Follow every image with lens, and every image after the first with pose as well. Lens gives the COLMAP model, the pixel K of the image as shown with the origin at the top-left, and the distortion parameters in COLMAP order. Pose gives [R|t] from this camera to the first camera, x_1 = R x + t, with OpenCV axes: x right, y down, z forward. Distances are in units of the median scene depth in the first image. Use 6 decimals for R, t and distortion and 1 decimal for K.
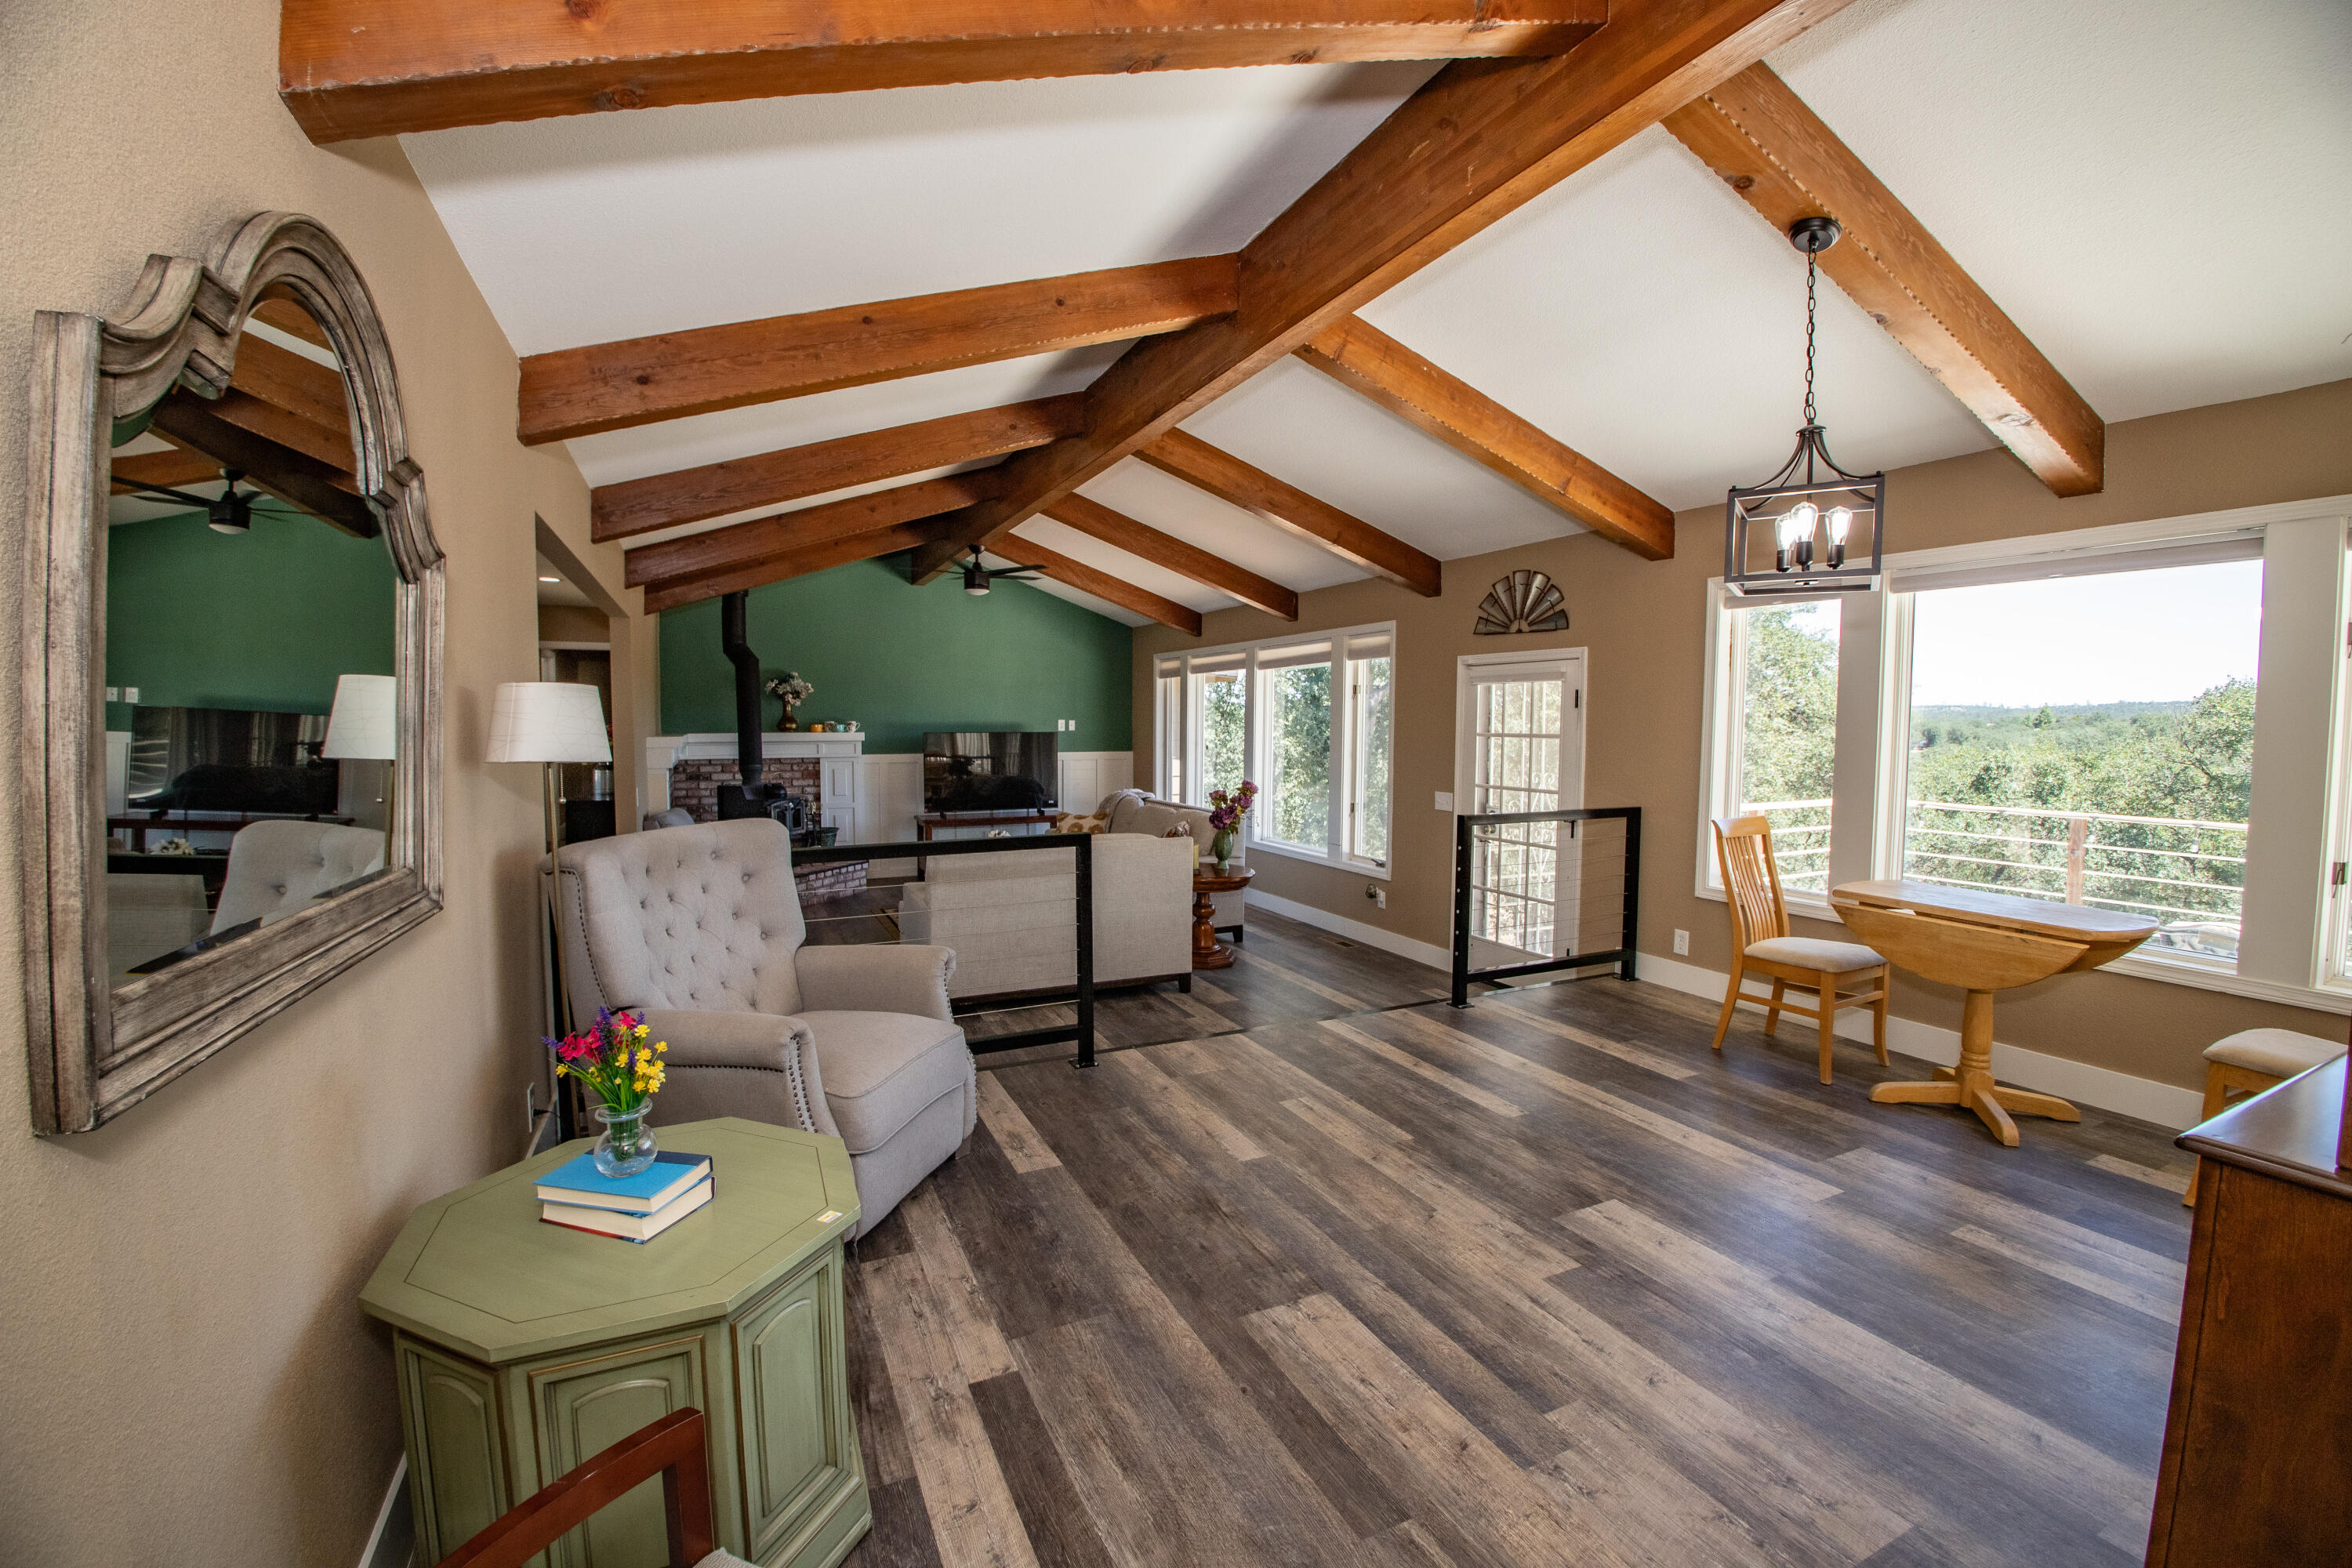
lens RADIAL K [[947.3, 0, 1163.0], [0, 947.3, 775.3], [0, 0, 1]] dist [-0.027753, -0.006006]
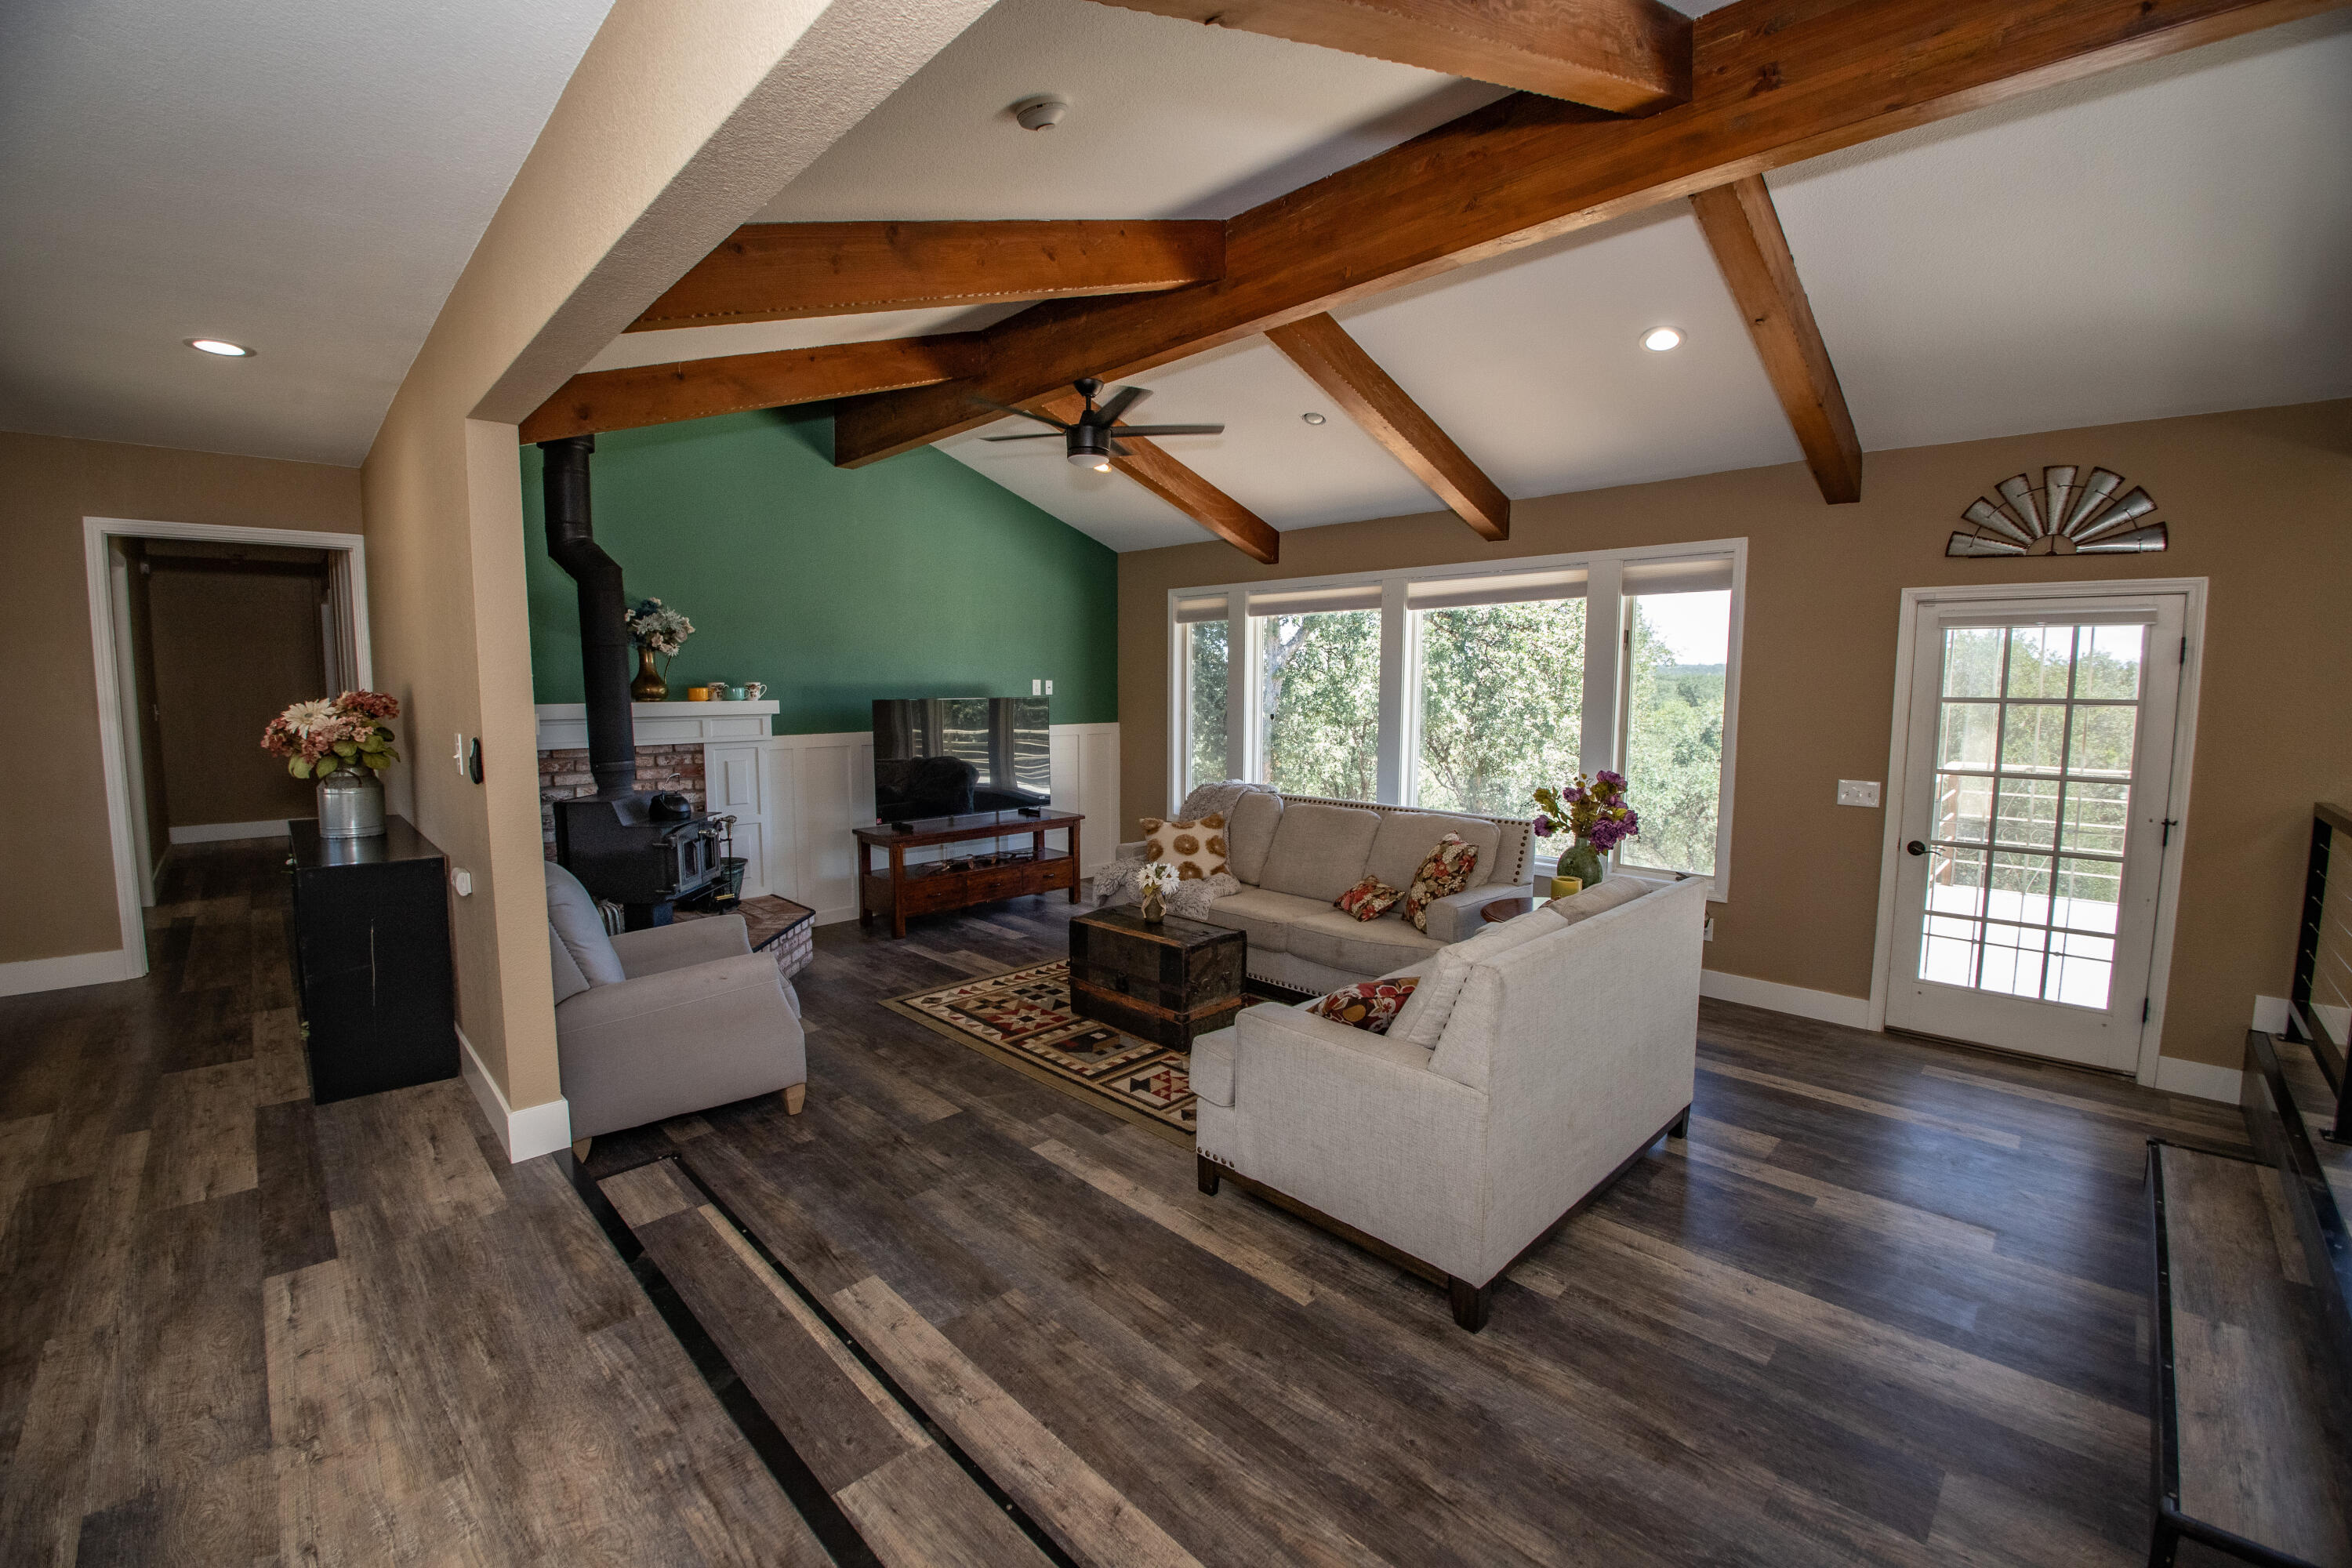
lens RADIAL K [[963.5, 0, 1161.7], [0, 963.5, 781.5], [0, 0, 1]] dist [-0.030192, -0.000220]
pose [[0.942930, -0.035342, 0.331109, -0.606813], [0.020073, 0.998576, 0.049424, -0.038838], [-0.332384, -0.039957, 0.942297, 0.695501]]
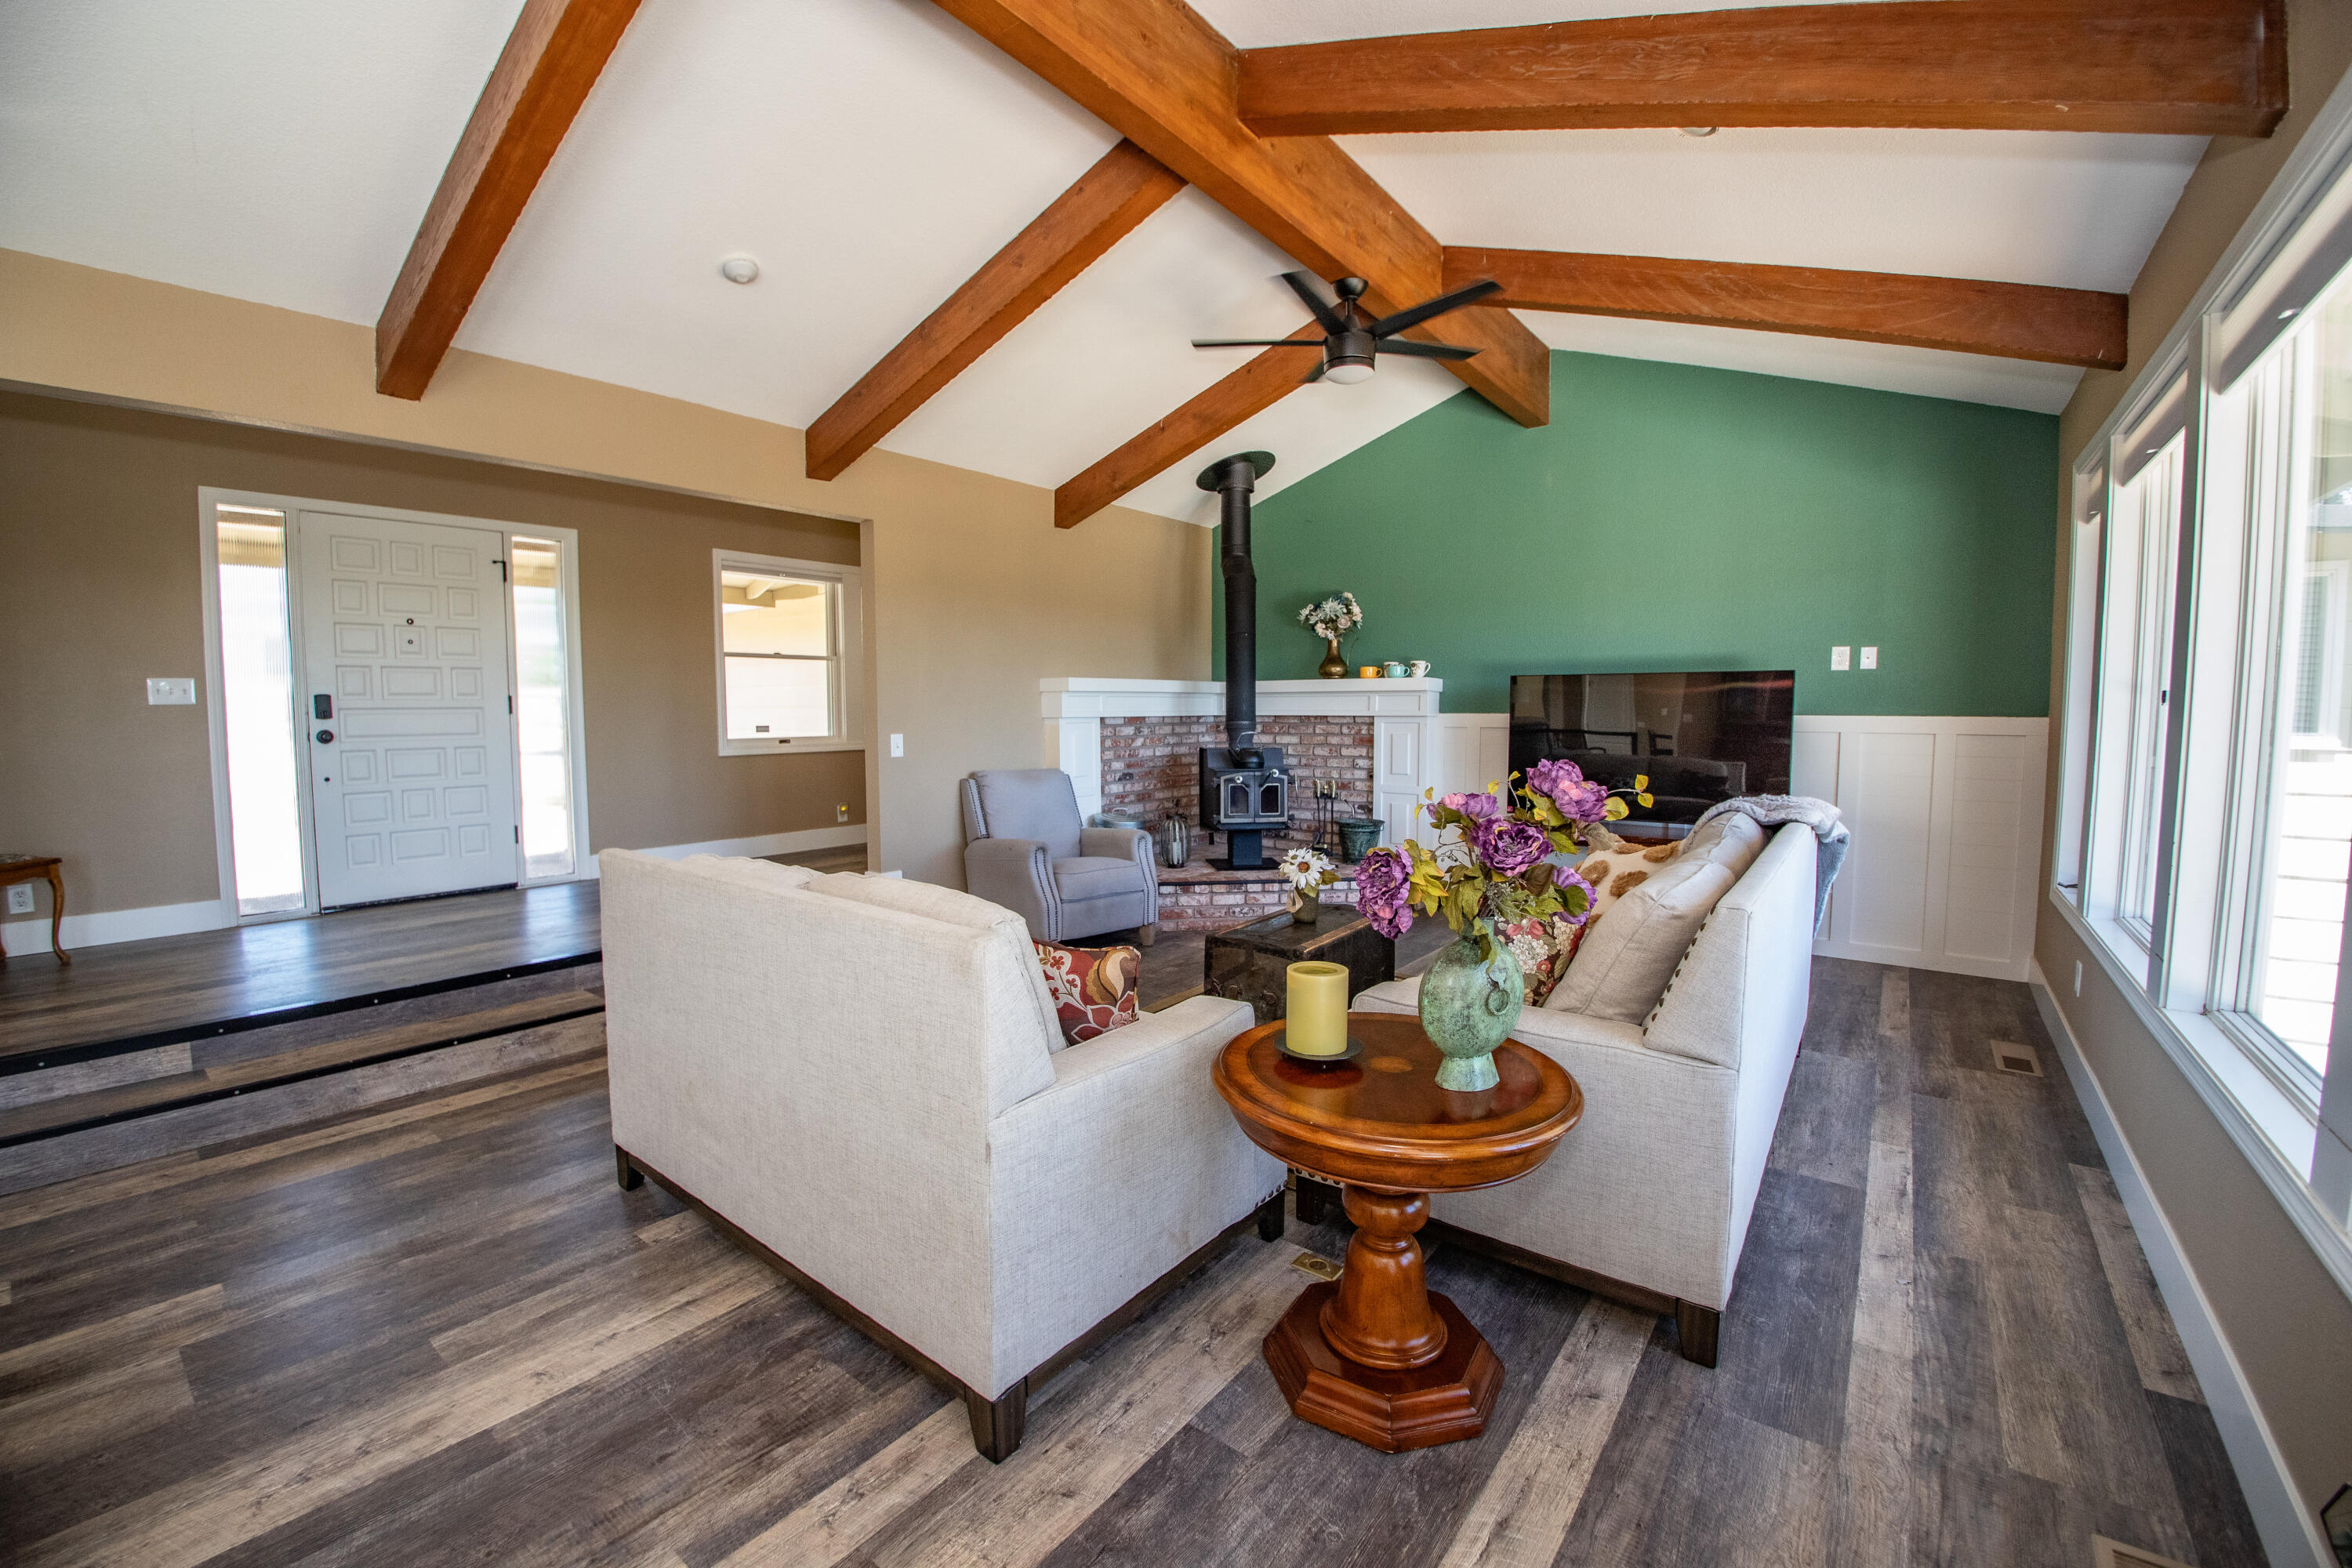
lens RADIAL K [[963.5, 0, 1161.7], [0, 963.5, 781.5], [0, 0, 1]] dist [-0.030192, -0.000220]
pose [[0.452119, 0.067472, -0.889402, 0.381381], [-0.047046, 0.997551, 0.051760, -0.001124], [0.890716, 0.018441, 0.454186, 1.149308]]
